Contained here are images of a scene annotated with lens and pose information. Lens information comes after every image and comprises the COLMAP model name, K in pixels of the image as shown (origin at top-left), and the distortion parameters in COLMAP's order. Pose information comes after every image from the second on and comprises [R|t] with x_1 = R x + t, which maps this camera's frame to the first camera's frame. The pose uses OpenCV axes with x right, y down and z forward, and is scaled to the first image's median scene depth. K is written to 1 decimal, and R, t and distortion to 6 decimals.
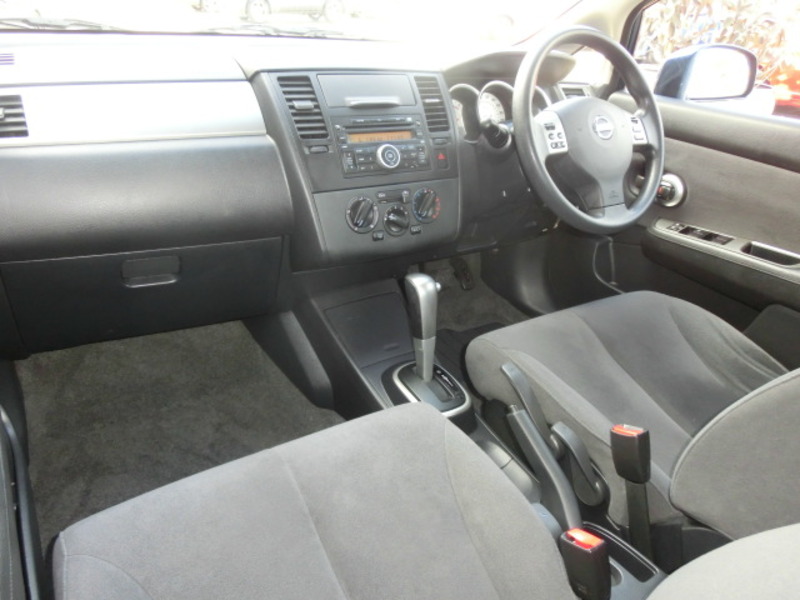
lens RADIAL K [[576.7, 0, 400.0], [0, 576.7, 300.0], [0, 0, 1]] dist [-0.049854, 0.000943]
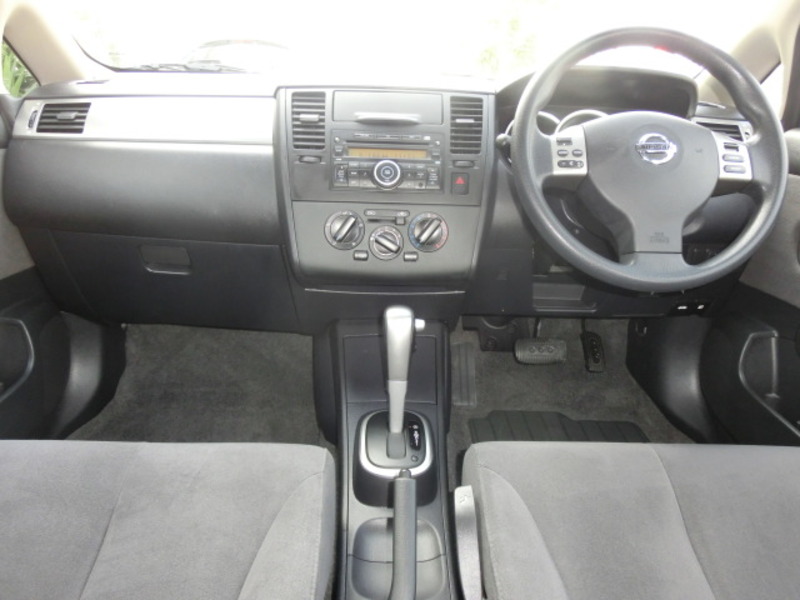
lens RADIAL K [[573.5, 0, 400.0], [0, 573.5, 300.0], [0, 0, 1]] dist [-0.062086, -0.001607]
pose [[0.845914, 0.138711, -0.514966, 0.497959], [-0.215691, 0.972073, -0.092471, 0.029018], [0.487758, 0.189296, 0.852209, 0.263561]]
